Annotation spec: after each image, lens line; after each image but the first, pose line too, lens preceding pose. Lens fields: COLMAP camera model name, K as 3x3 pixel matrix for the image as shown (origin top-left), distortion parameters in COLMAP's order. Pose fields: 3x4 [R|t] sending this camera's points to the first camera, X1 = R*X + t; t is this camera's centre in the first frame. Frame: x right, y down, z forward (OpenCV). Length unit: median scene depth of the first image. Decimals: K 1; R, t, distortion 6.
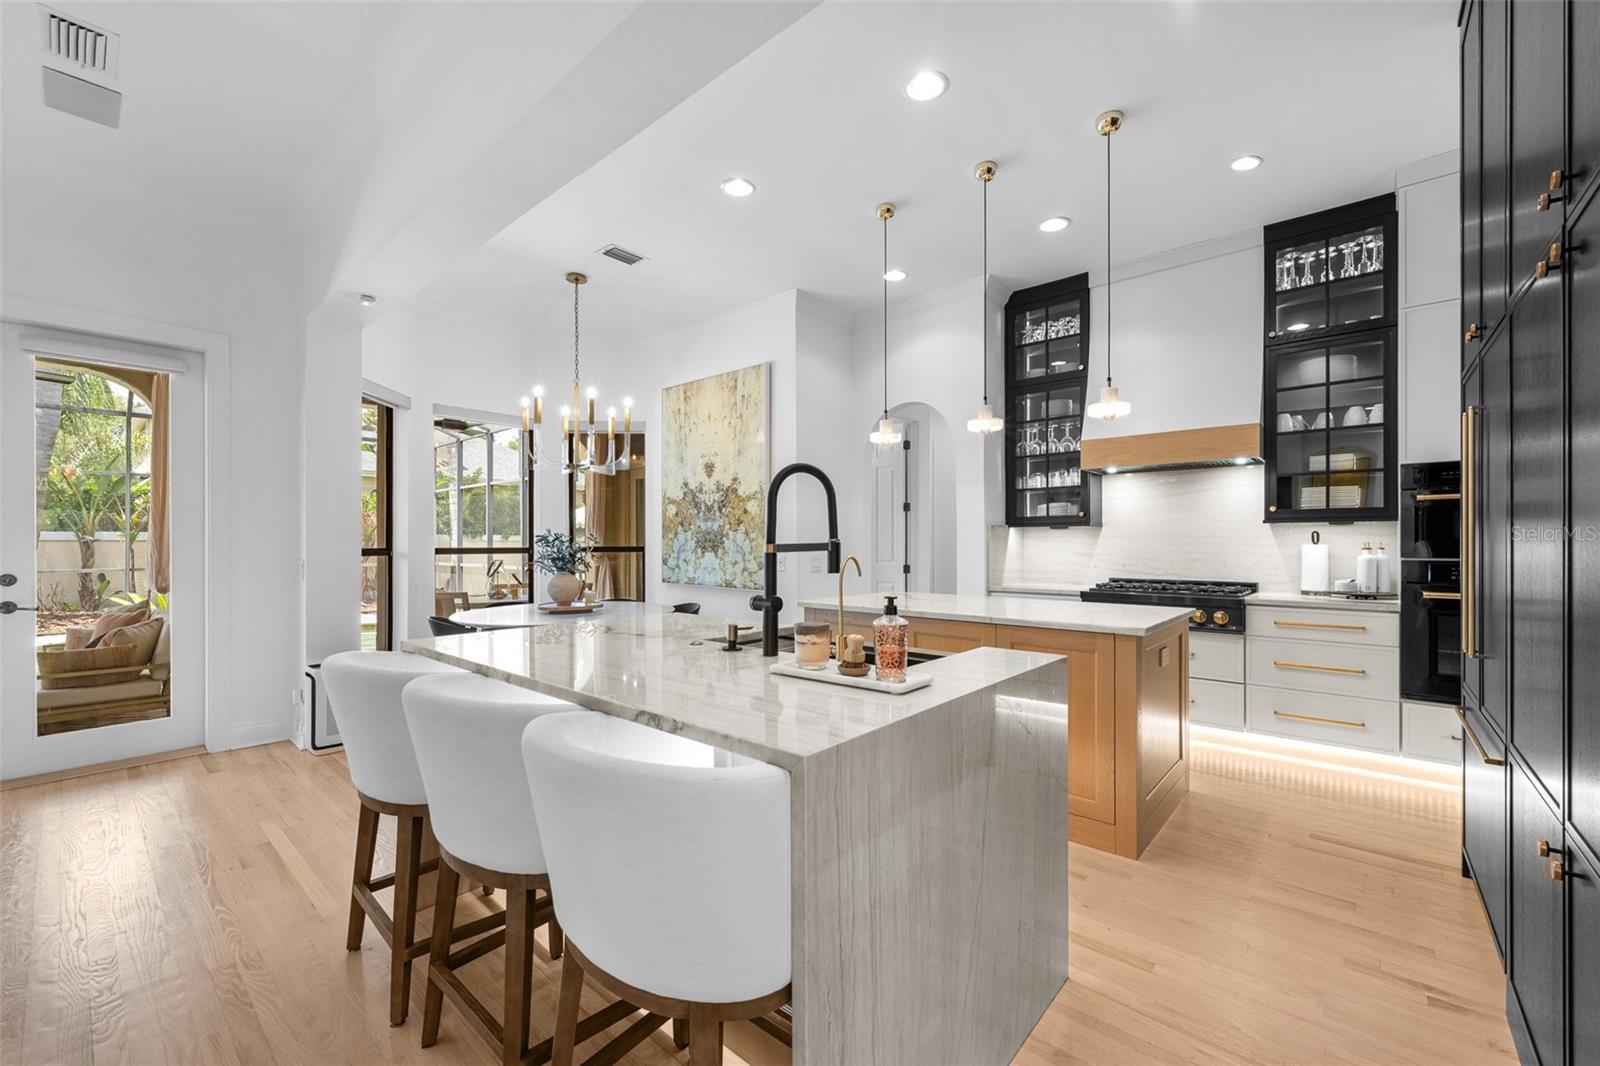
lens RADIAL K [[639.2, 0, 804.9], [0, 639.2, 538.2], [0, 0, 1]] dist [-0.000583, -0.000735]
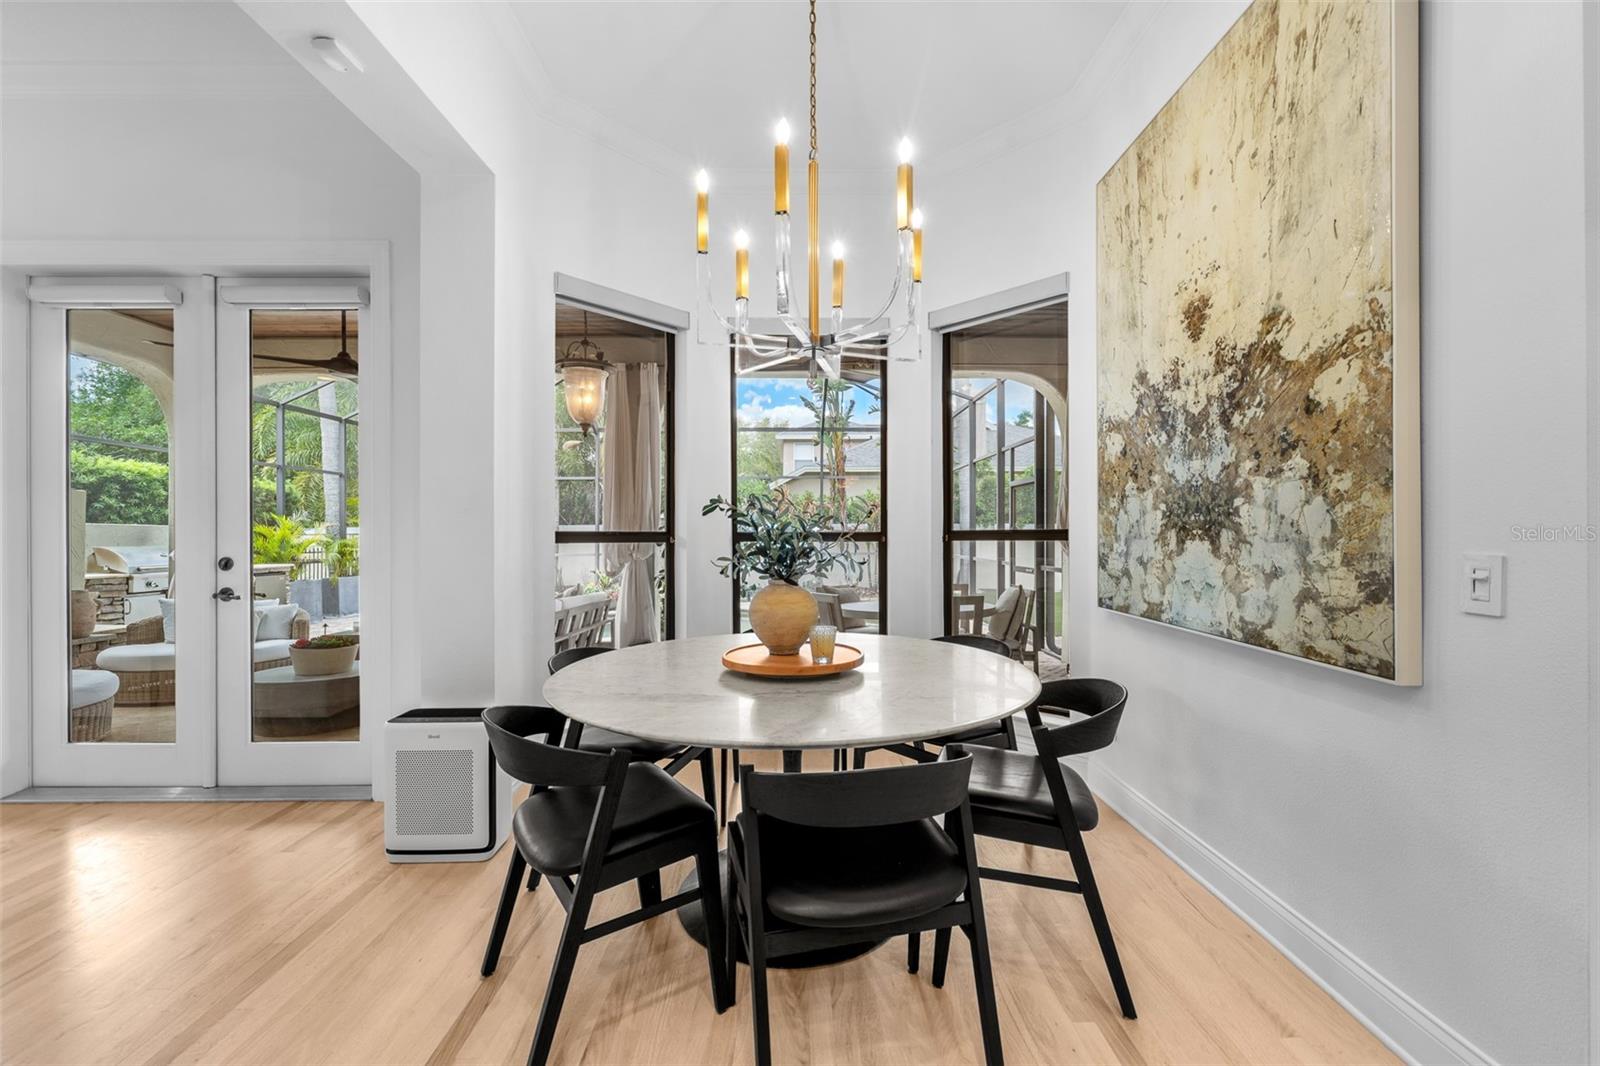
lens RADIAL K [[639.2, 0, 799.5], [0, 639.2, 536.4], [0, 0, 1]] dist [-0.000583, -0.000735]
pose [[0.664867, -0.000165, -0.746961, -0.027697], [0.006914, 0.999958, 0.005933, 0.017053], [0.746929, -0.009109, 0.664841, 0.628345]]
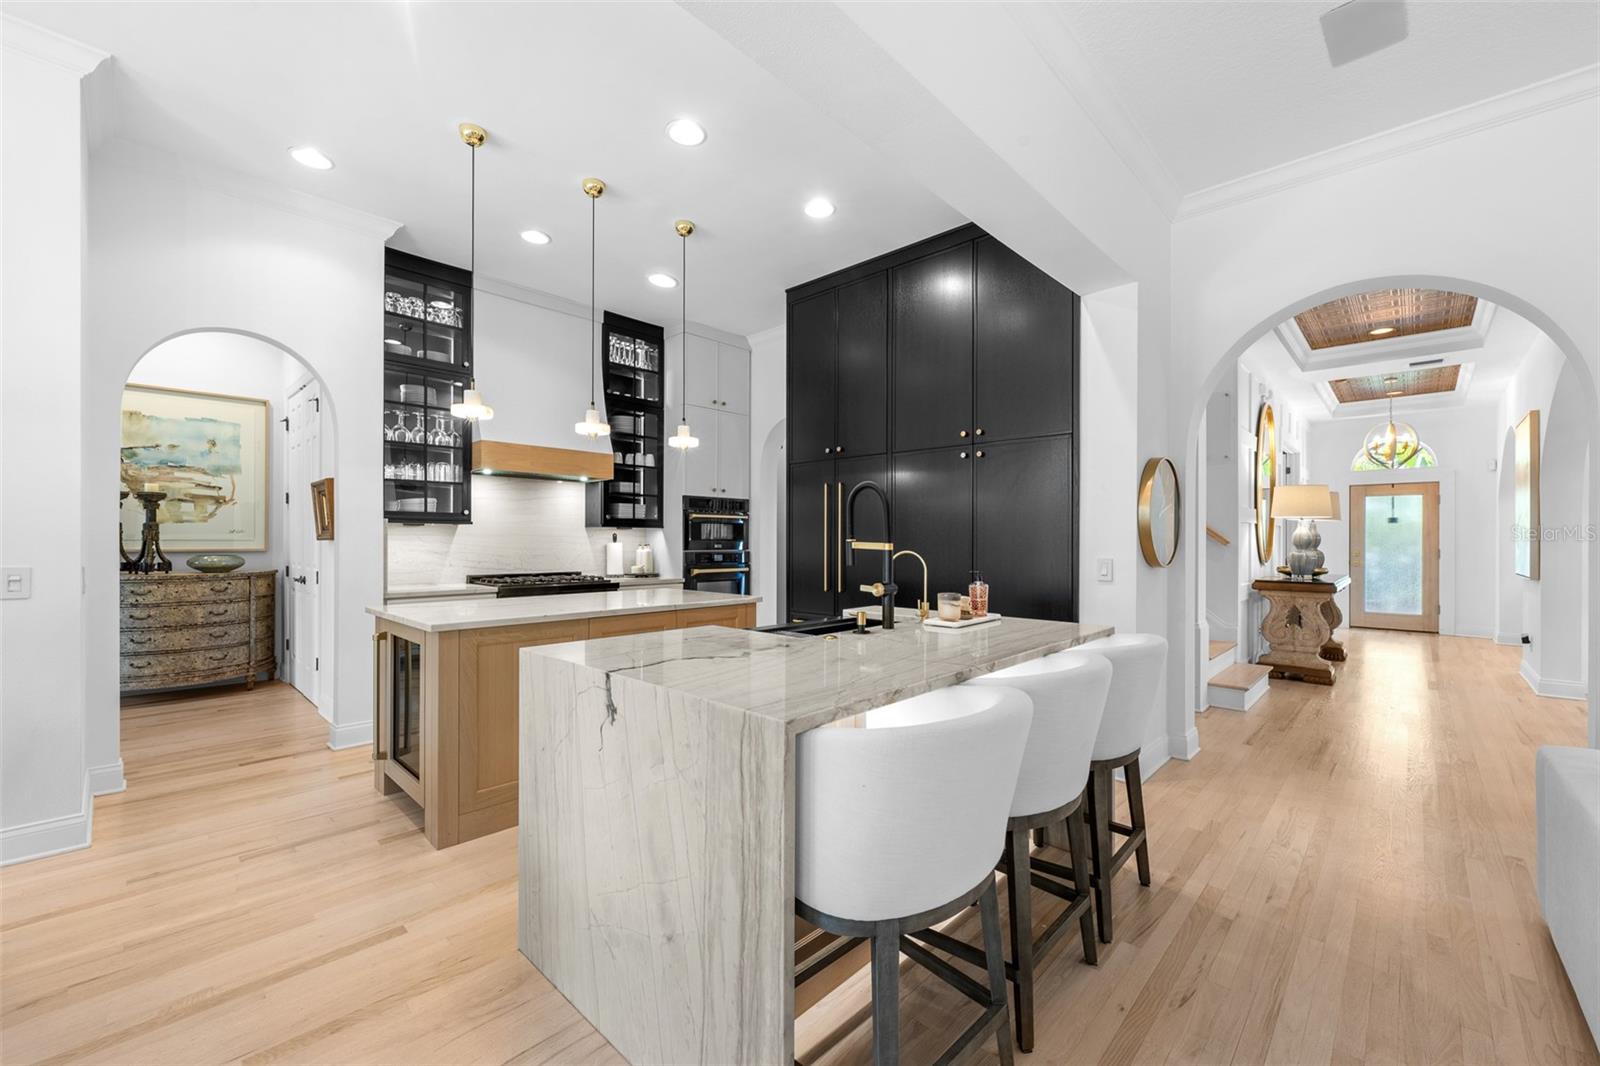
lens RADIAL K [[639.2, 0, 807.0], [0, 639.2, 543.6], [0, 0, 1]] dist [-0.000583, -0.000735]
pose [[0.038245, -0.003155, 0.999263, -0.483969], [-0.008893, 0.999954, 0.003497, 0.002676], [-0.999229, -0.009021, 0.038216, 0.387311]]
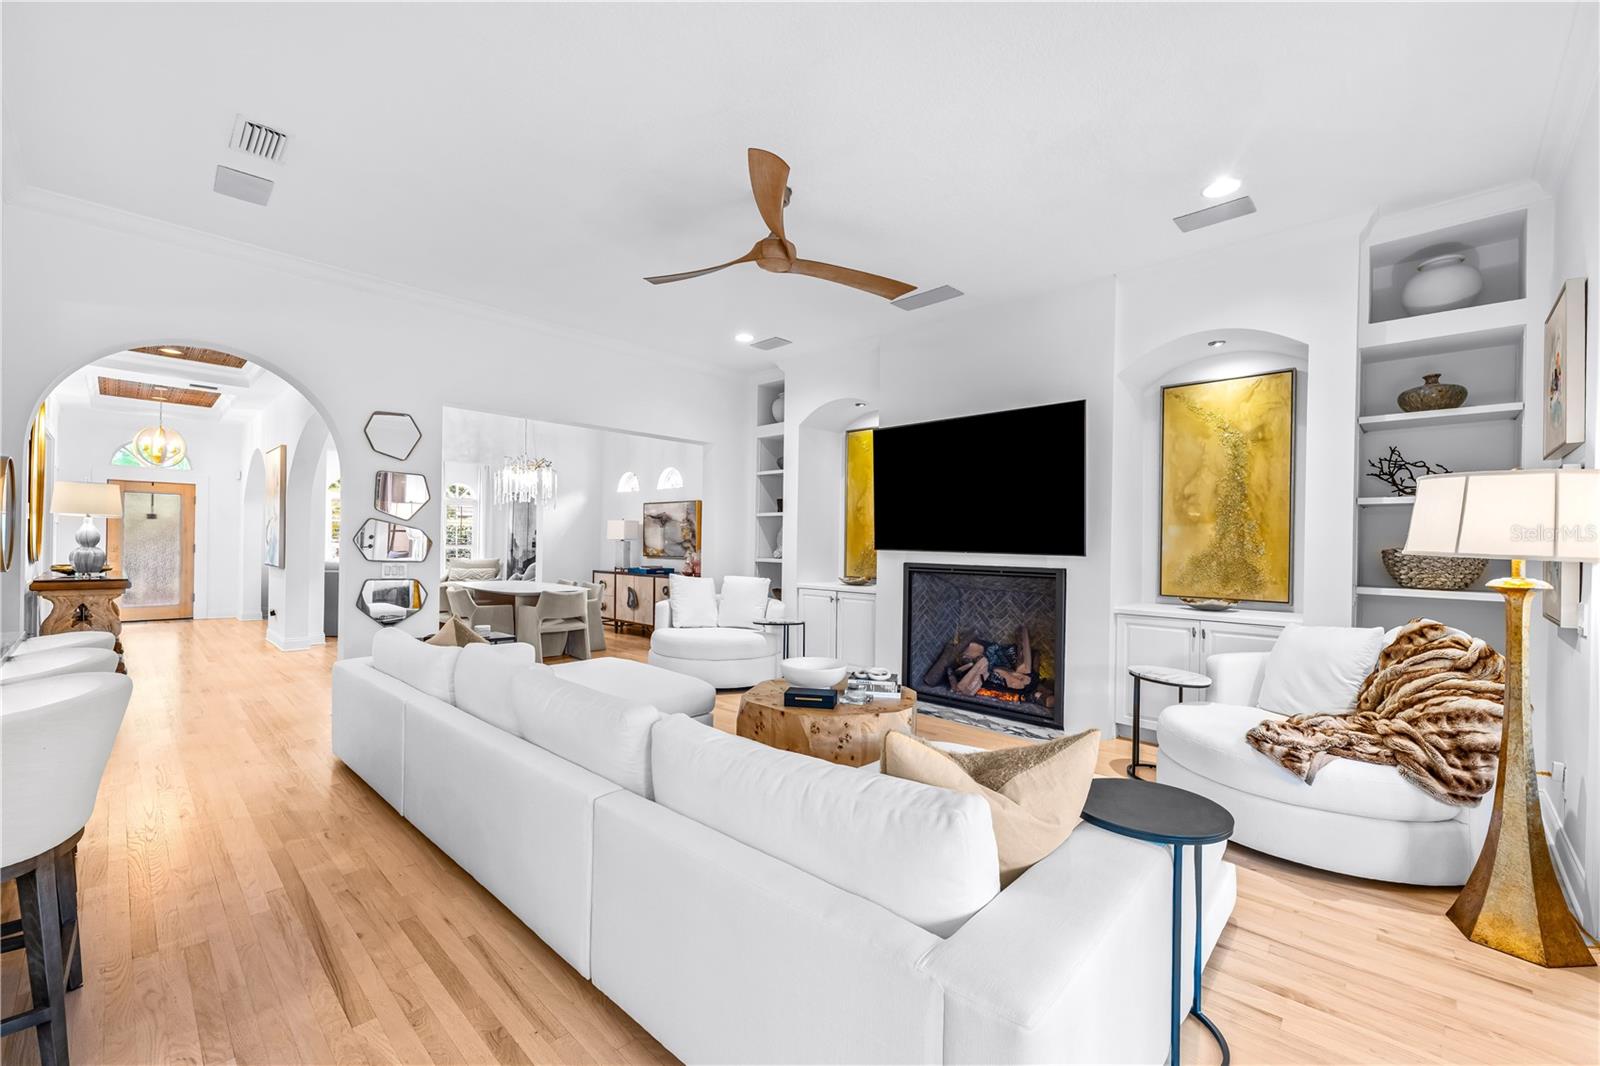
lens RADIAL K [[639.2, 0, 806.7], [0, 639.2, 544.7], [0, 0, 1]] dist [-0.000583, -0.000735]
pose [[-0.999430, -0.016116, 0.029663, -0.615607], [-0.016316, 0.999846, -0.006527, -0.007399], [-0.029554, -0.007007, -0.999539, 0.630849]]
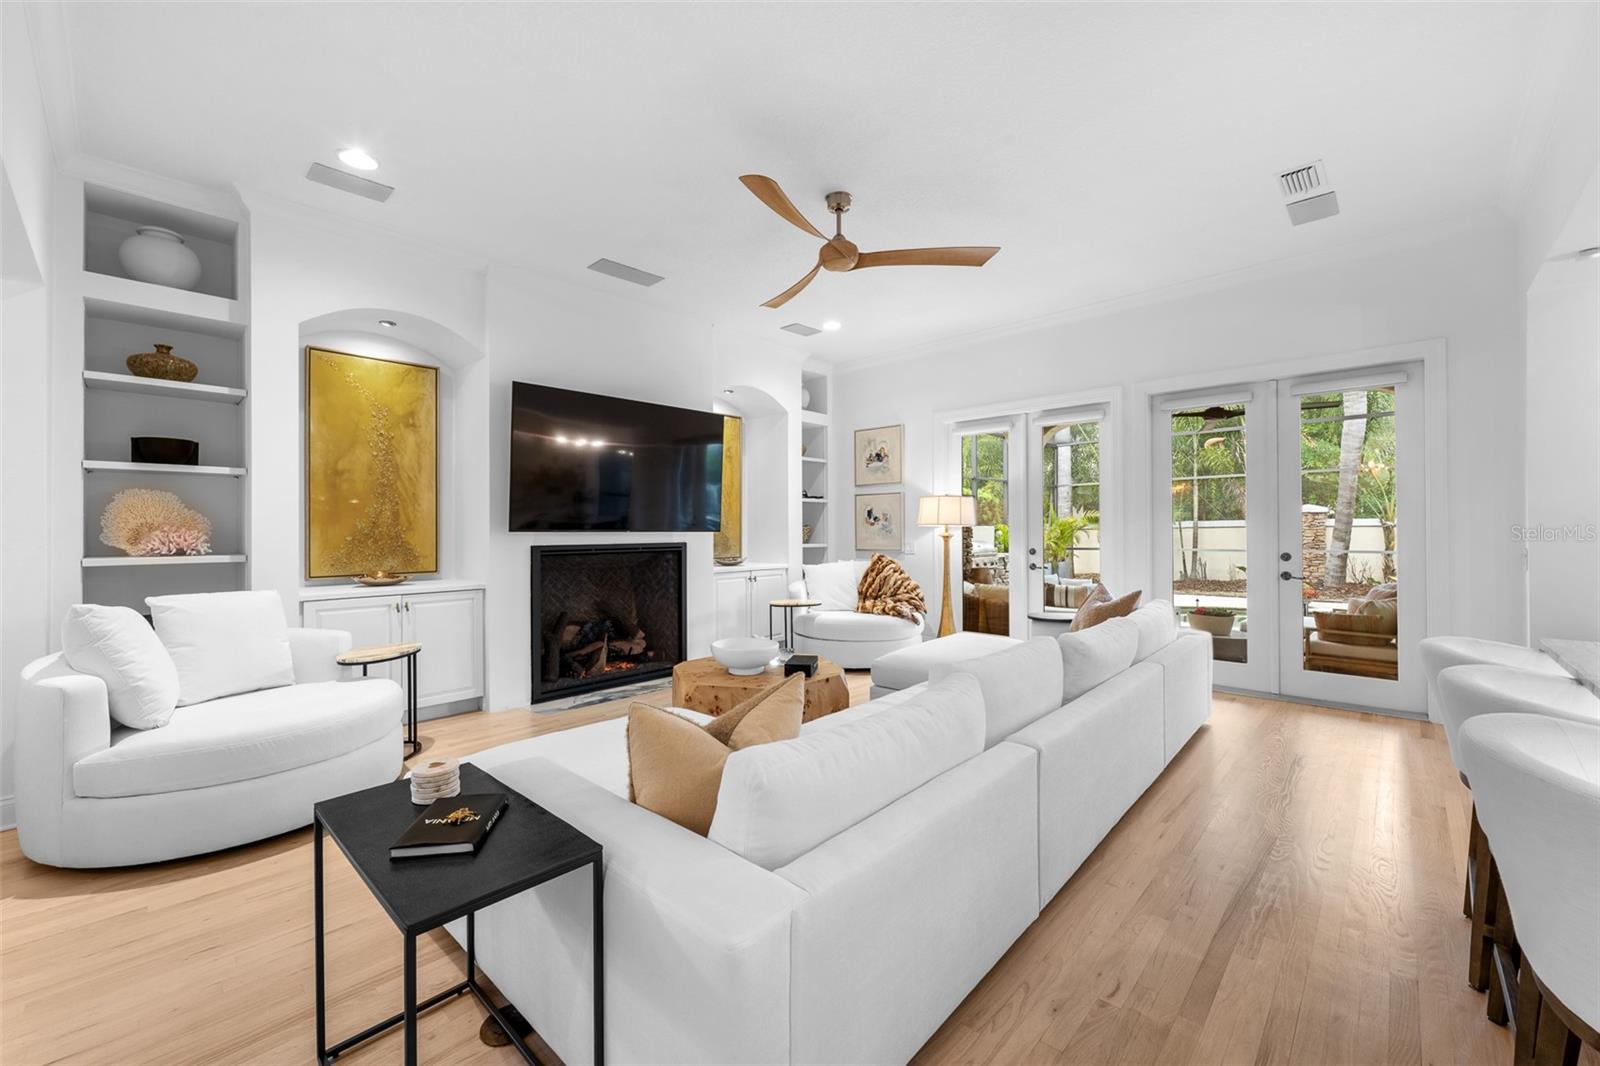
lens RADIAL K [[639.2, 0, 800.0], [0, 639.2, 526.1], [0, 0, 1]] dist [-0.000583, -0.000735]
pose [[-0.032451, -0.003785, -0.999466, 0.149300], [0.011255, 0.999928, -0.004152, -0.007338], [0.999410, -0.011384, -0.032406, -0.036083]]
